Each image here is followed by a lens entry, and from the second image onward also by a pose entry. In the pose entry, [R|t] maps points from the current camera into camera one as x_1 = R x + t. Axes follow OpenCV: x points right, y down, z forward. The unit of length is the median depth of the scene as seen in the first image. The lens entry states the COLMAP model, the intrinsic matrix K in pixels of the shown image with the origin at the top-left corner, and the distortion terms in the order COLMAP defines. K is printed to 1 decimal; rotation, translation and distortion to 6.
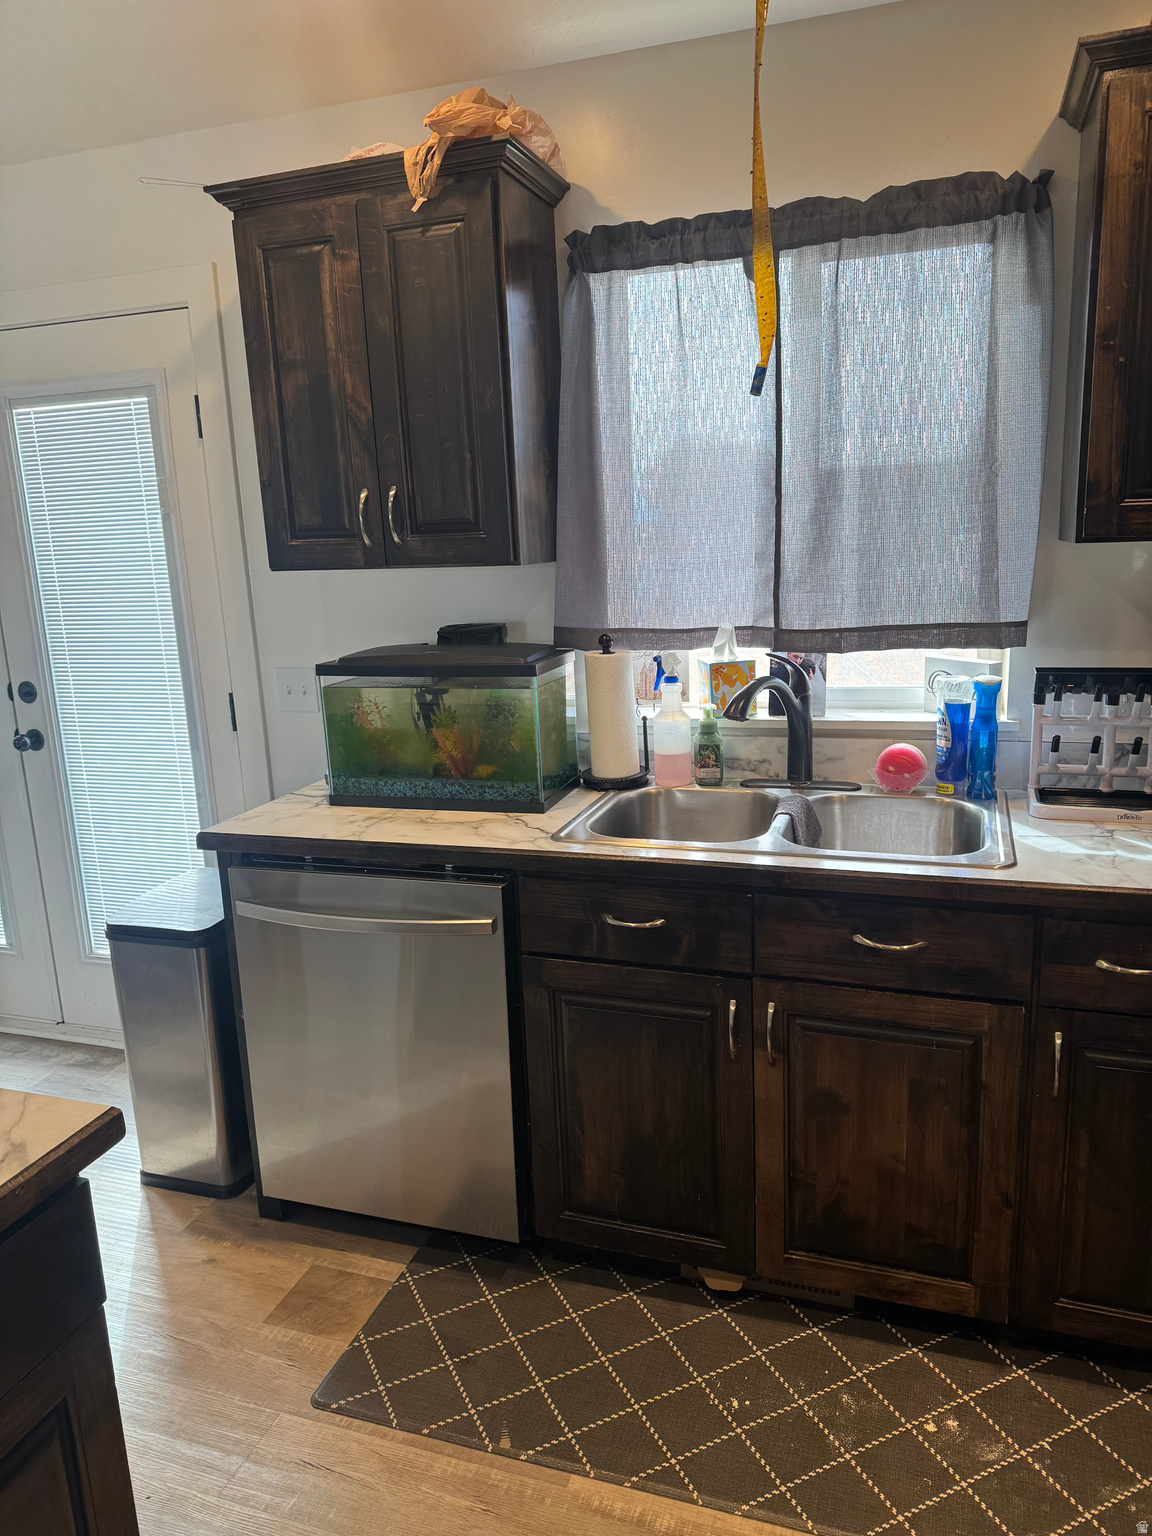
lens RADIAL K [[1084.4, 0, 567.0], [0, 1084.4, 771.5], [0, 0, 1]] dist [0.147067, -0.246605]
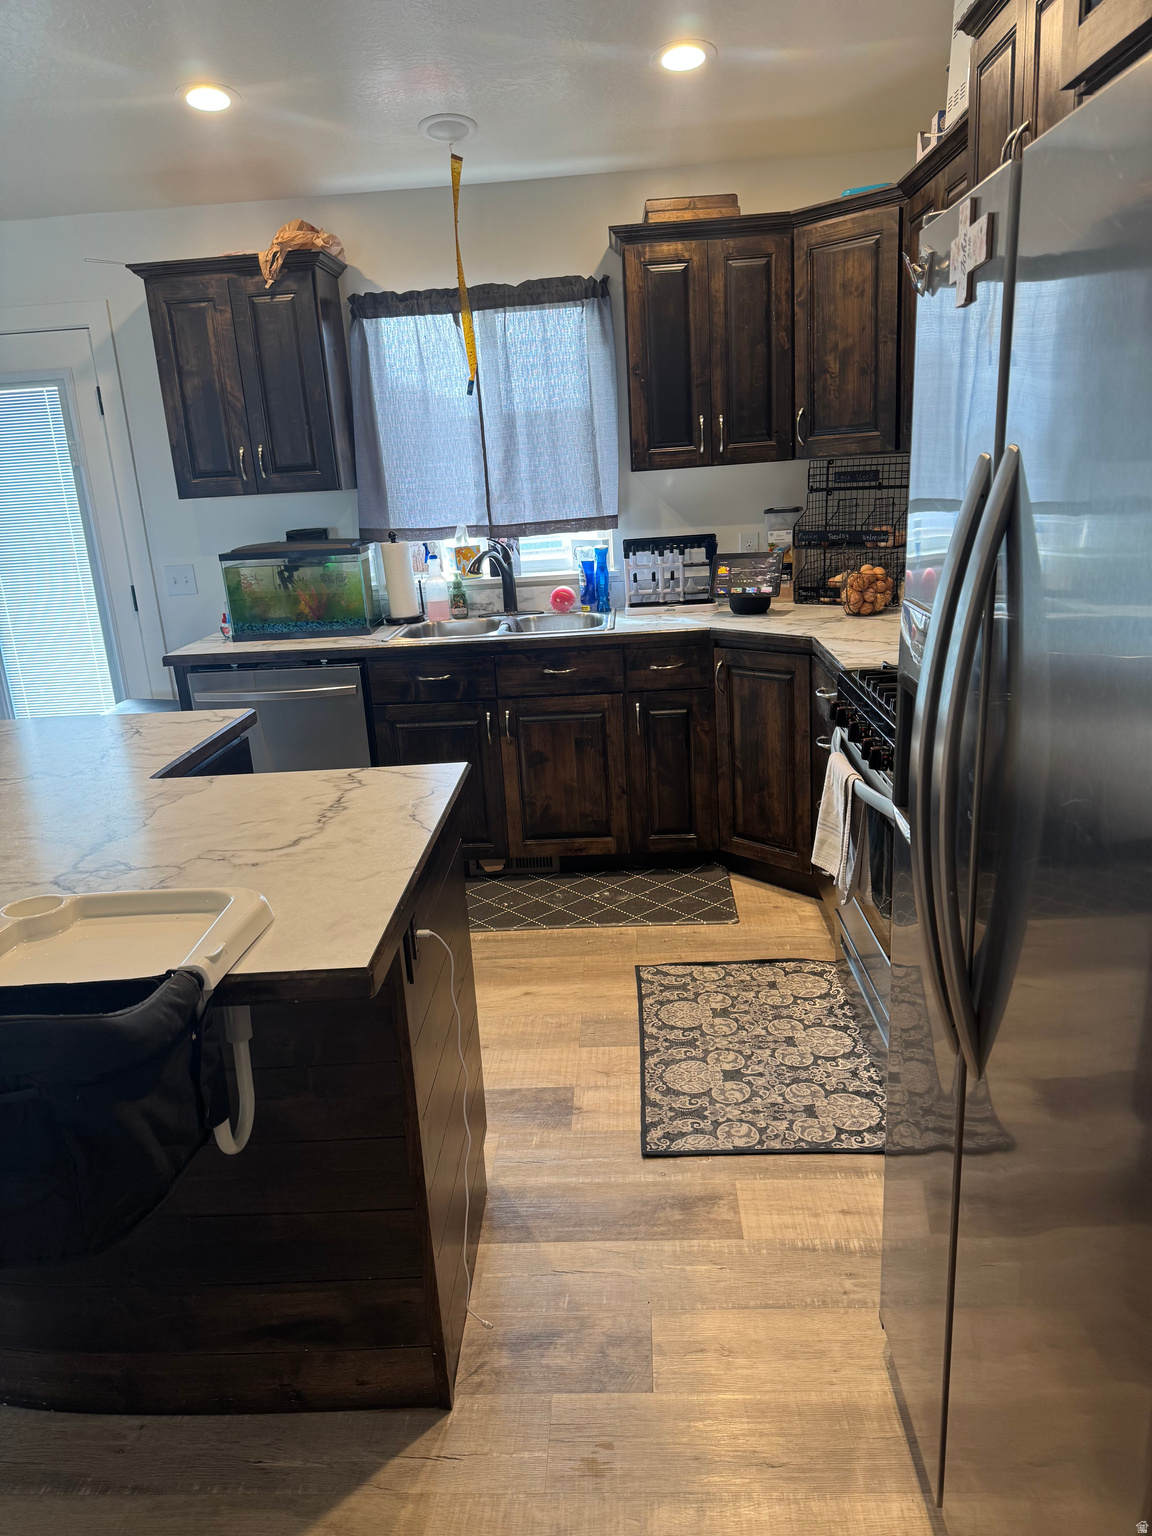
lens RADIAL K [[1084.4, 0, 567.0], [0, 1084.4, 771.5], [0, 0, 1]] dist [0.147067, -0.246605]
pose [[0.960683, -0.095534, 0.260695, -0.199516], [0.083629, 0.994899, 0.056413, 0.187483], [-0.264754, -0.032394, 0.963772, -0.796881]]
